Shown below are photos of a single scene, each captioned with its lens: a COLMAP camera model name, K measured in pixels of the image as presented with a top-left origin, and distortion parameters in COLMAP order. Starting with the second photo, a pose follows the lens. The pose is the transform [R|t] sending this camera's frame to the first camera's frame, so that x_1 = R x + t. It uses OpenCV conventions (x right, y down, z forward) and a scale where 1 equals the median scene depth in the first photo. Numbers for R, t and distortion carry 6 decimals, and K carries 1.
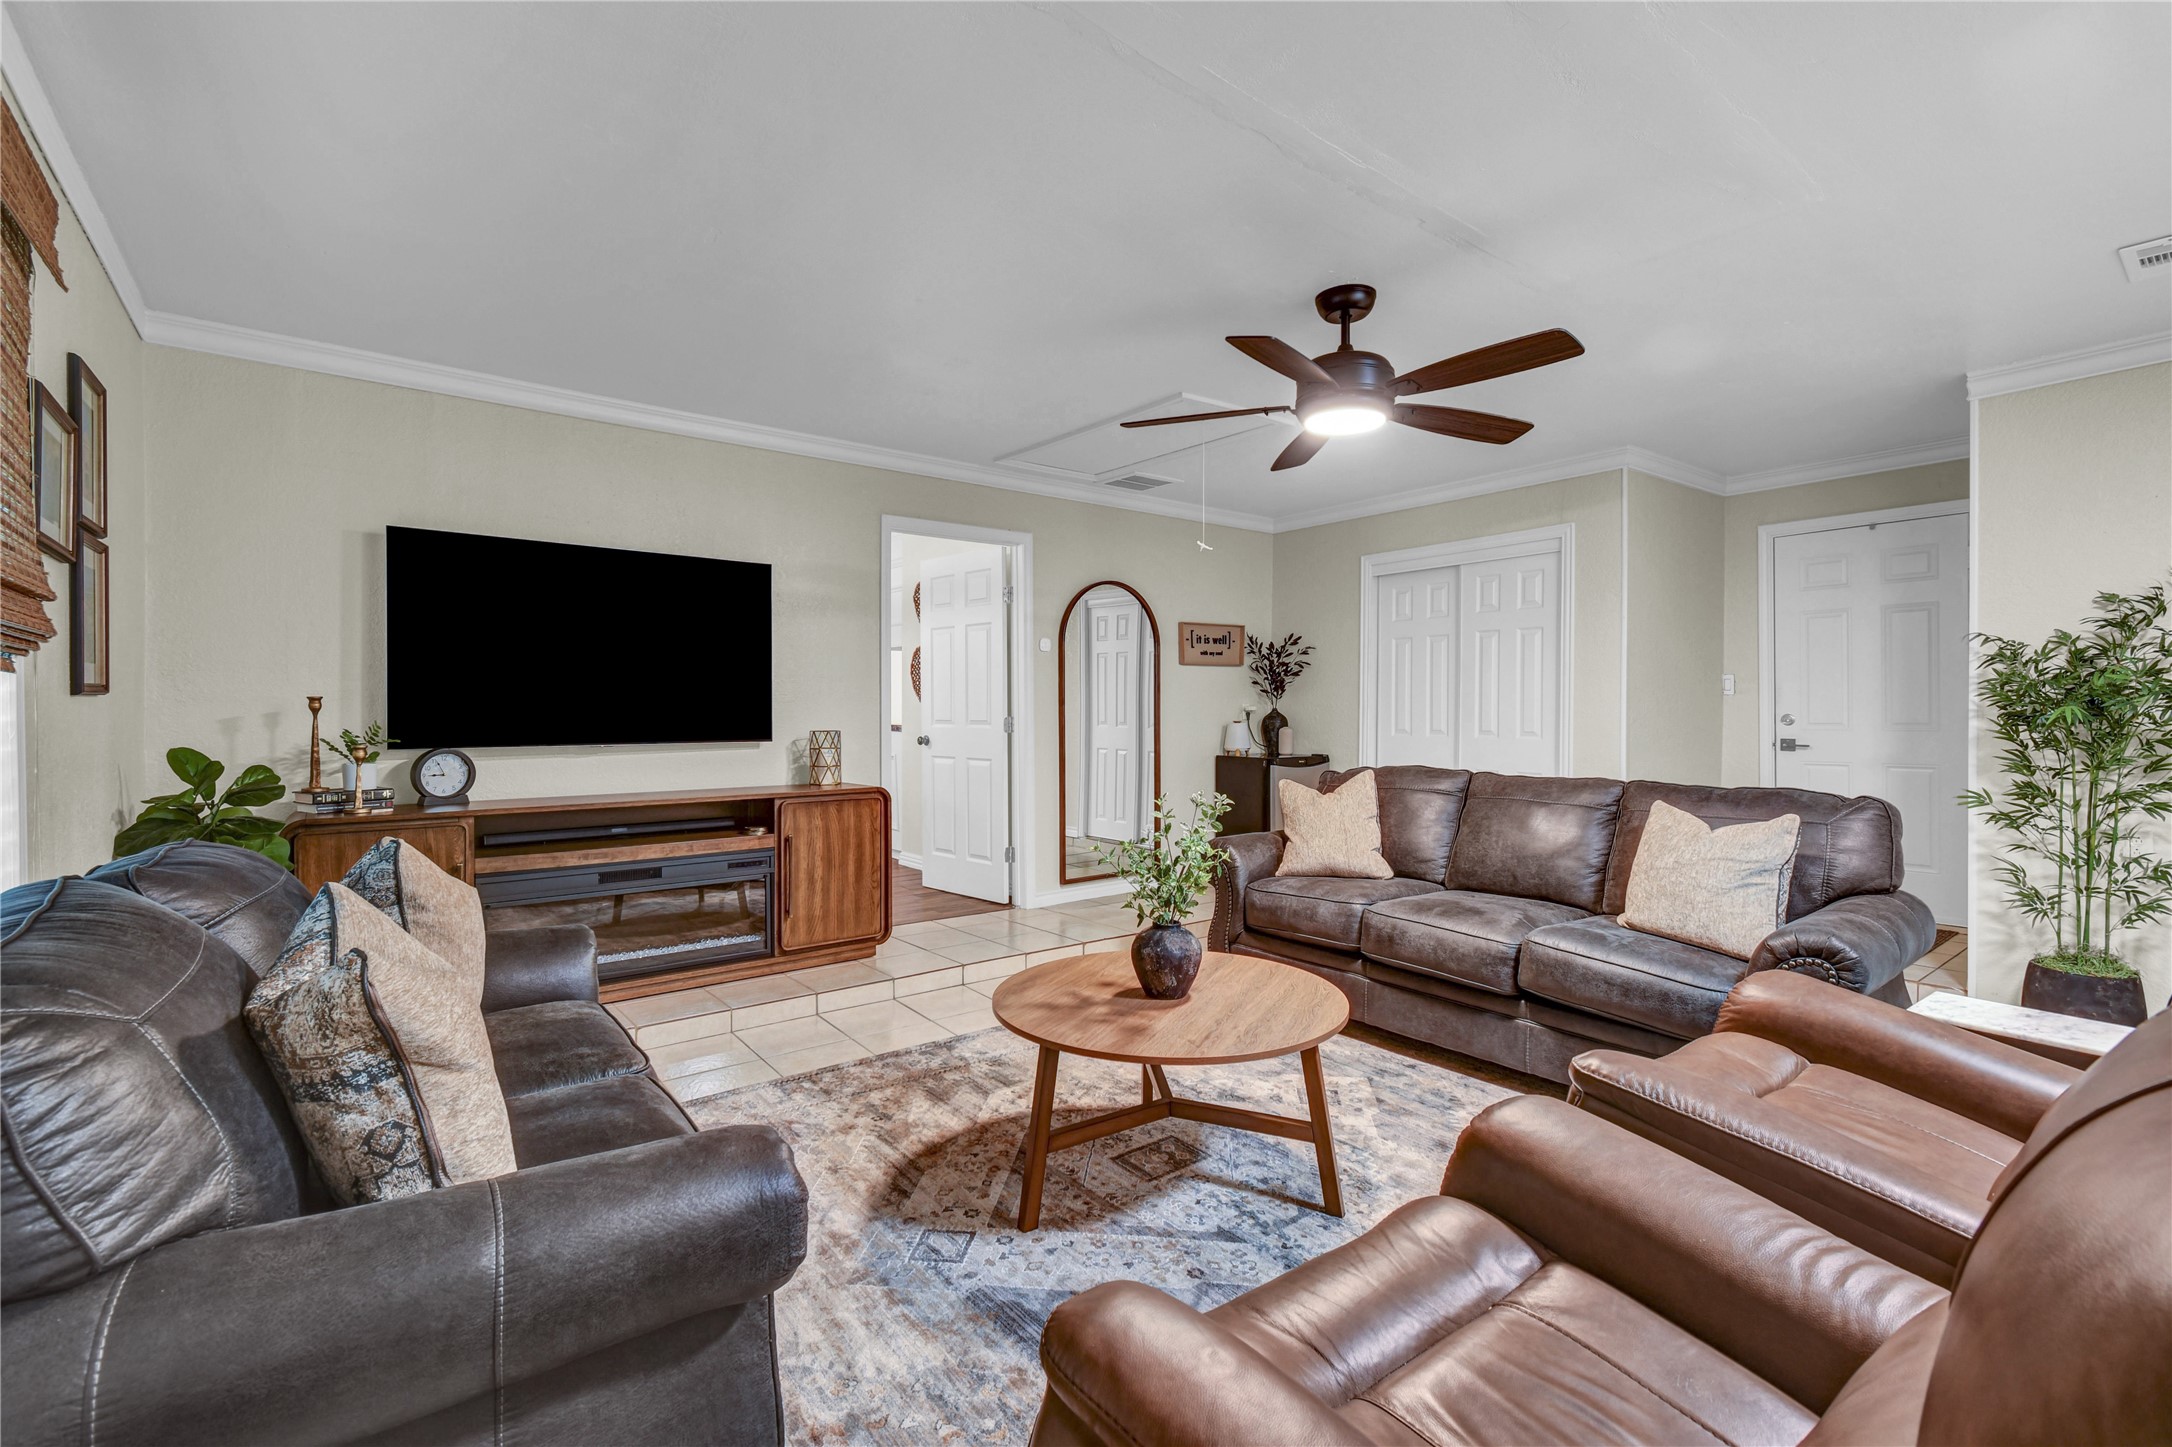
lens RADIAL K [[961.3, 0, 1099.1], [0, 961.3, 719.3], [0, 0, 1]] dist [-0.001753, -0.000957]
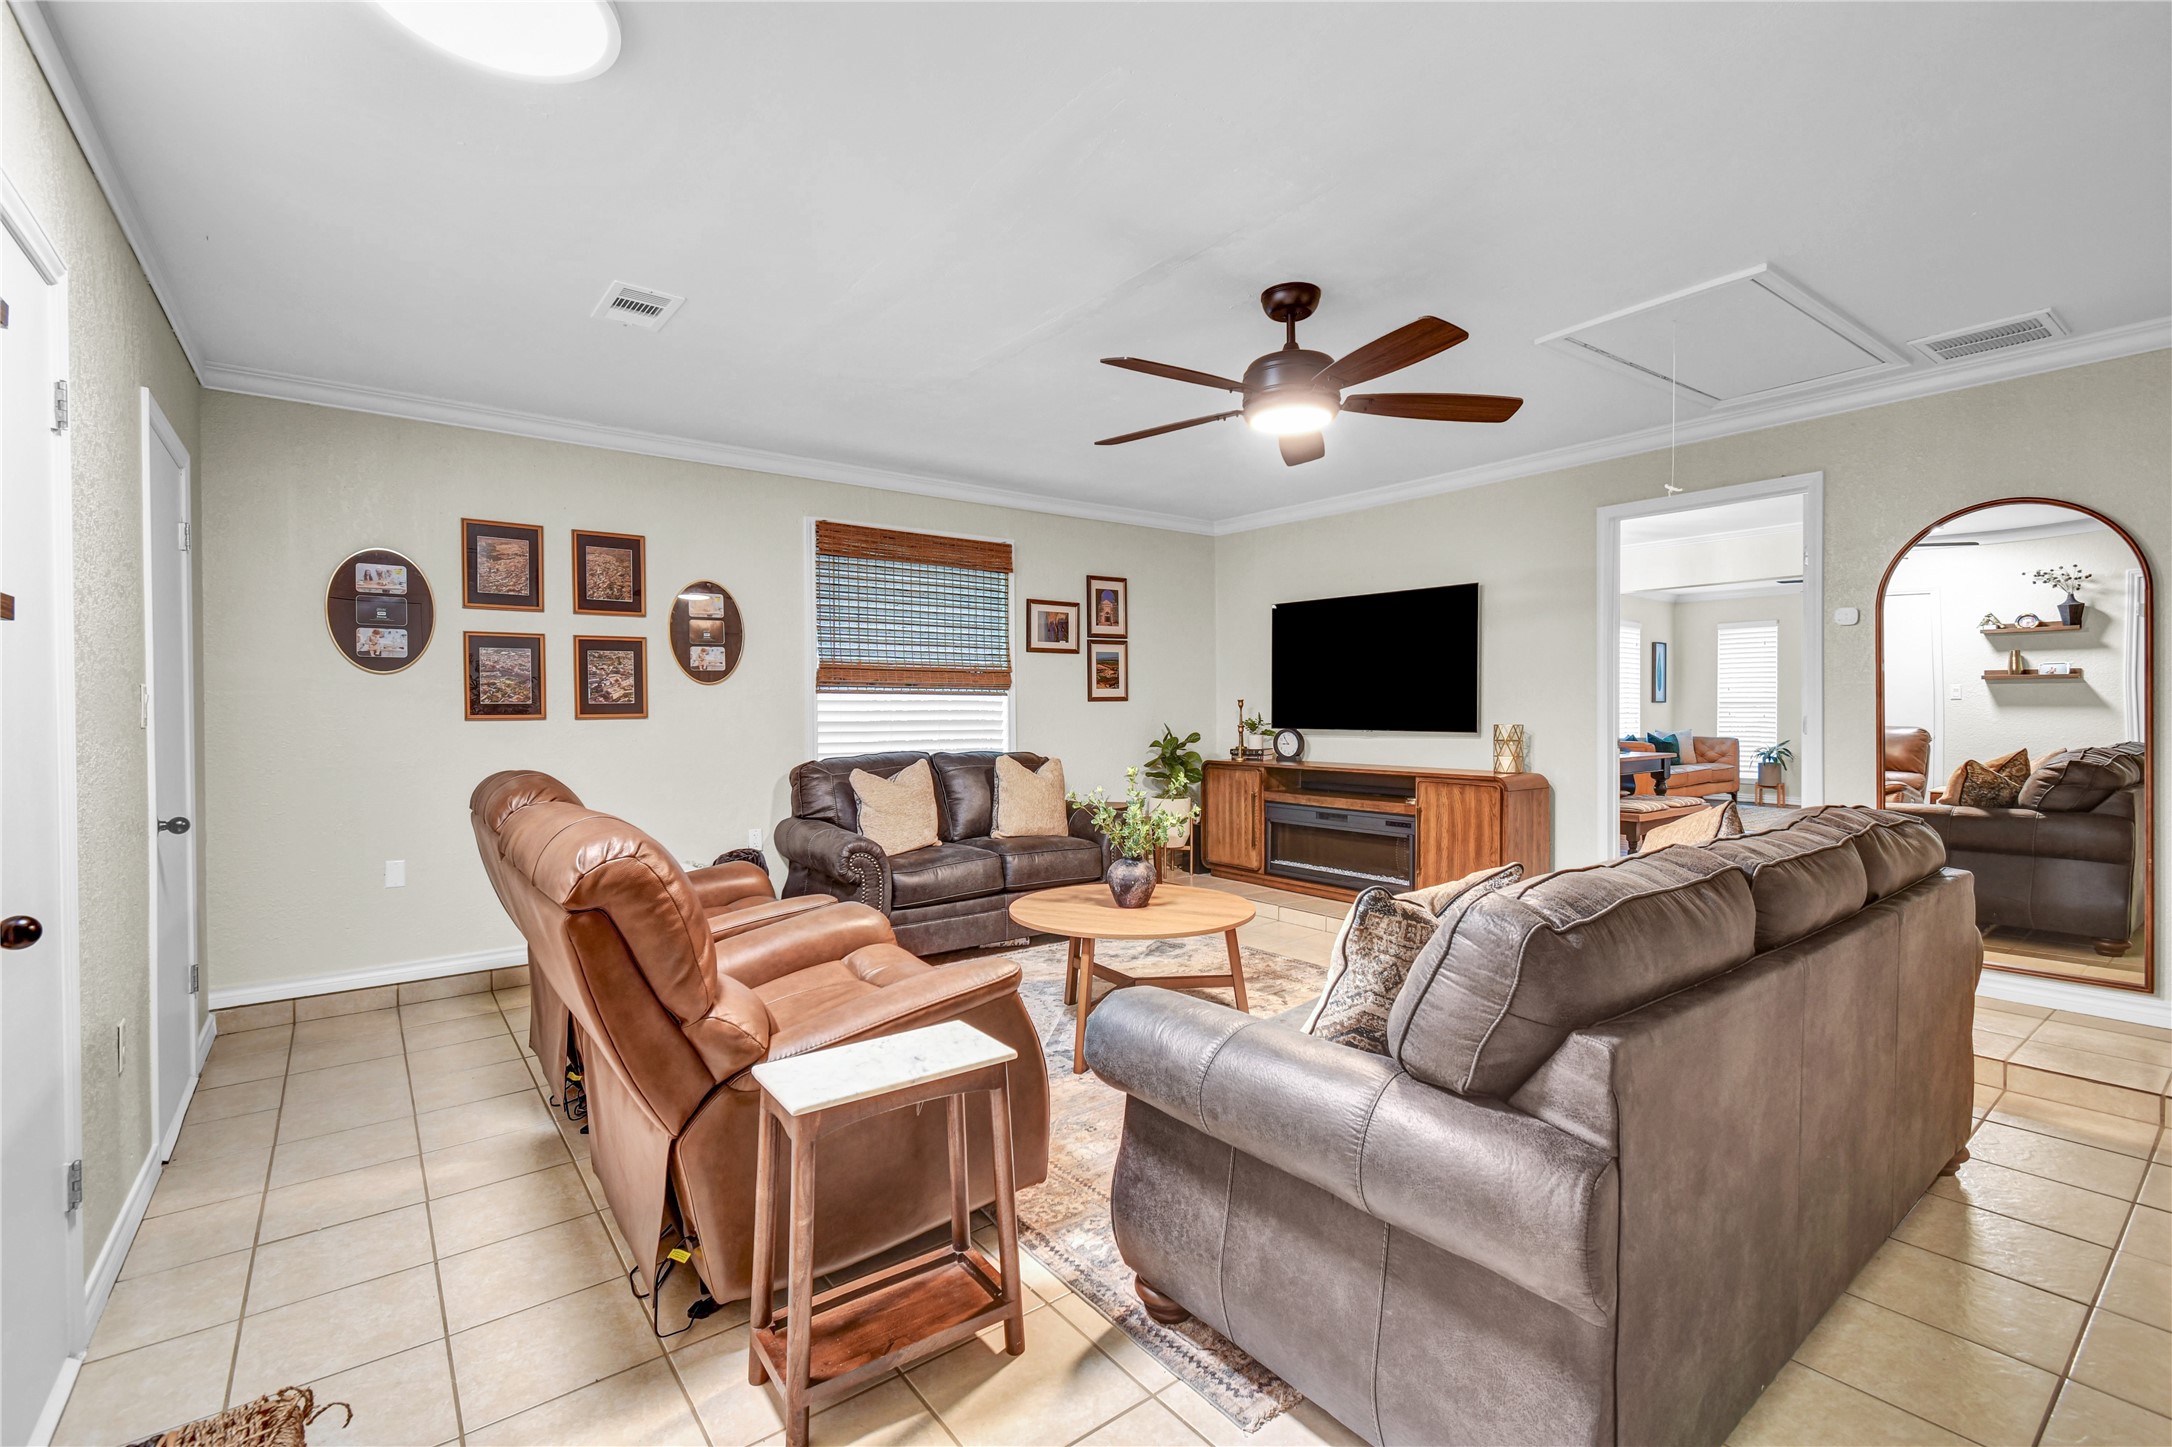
lens RADIAL K [[961.3, 0, 1099.1], [0, 961.3, 719.3], [0, 0, 1]] dist [-0.001753, -0.000957]
pose [[-0.015037, 0.013932, -0.999790, 0.915491], [-0.004878, 0.999890, 0.014007, -0.008313], [0.999875, 0.005087, -0.014967, 0.591884]]
